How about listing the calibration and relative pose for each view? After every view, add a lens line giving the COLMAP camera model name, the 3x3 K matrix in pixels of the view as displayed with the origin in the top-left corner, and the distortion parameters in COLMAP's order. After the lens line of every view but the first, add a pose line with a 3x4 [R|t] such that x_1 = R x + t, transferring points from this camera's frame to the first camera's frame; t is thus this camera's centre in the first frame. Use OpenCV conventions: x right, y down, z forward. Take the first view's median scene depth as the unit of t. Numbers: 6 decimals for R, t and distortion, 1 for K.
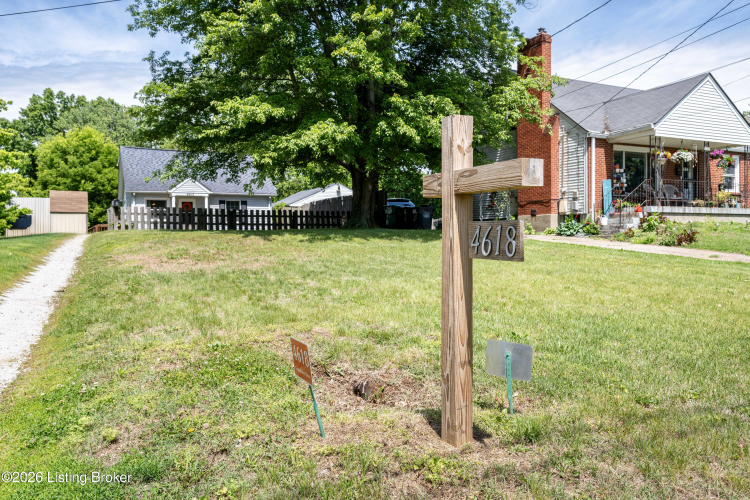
lens RADIAL K [[566.1, 0, 373.0], [0, 566.1, 250.9], [0, 0, 1]] dist [-0.002557, -0.000681]
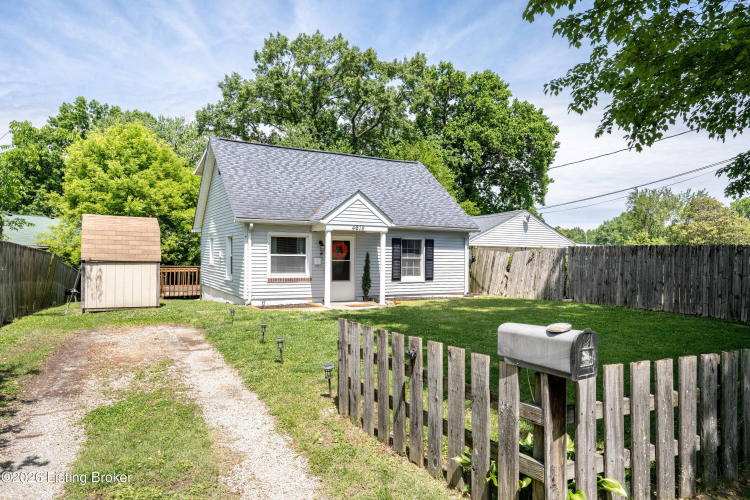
lens RADIAL K [[494.2, 0, 375.4], [0, 494.2, 271.1], [0, 0, 1]] dist [-0.005872, -0.001063]
pose [[0.999477, 0.022616, 0.023129, -0.221574], [-0.022849, 0.999690, 0.009866, -0.045826], [-0.022899, -0.010389, 0.999684, 0.384416]]
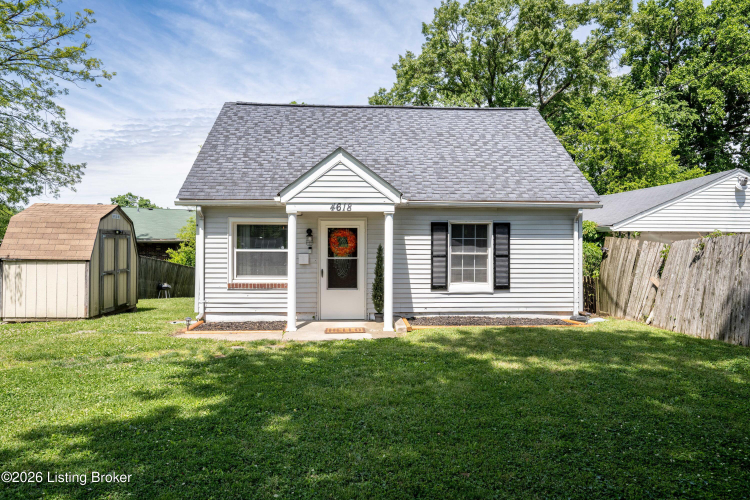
lens RADIAL K [[504.8, 0, 376.5], [0, 504.8, 244.3], [0, 0, 1]] dist [-0.003739, 0.002458]
pose [[0.909103, 0.016327, -0.416251, -0.128075], [-0.022988, 0.999675, -0.010995, -0.053254], [0.415936, 0.019565, 0.909183, 0.522001]]
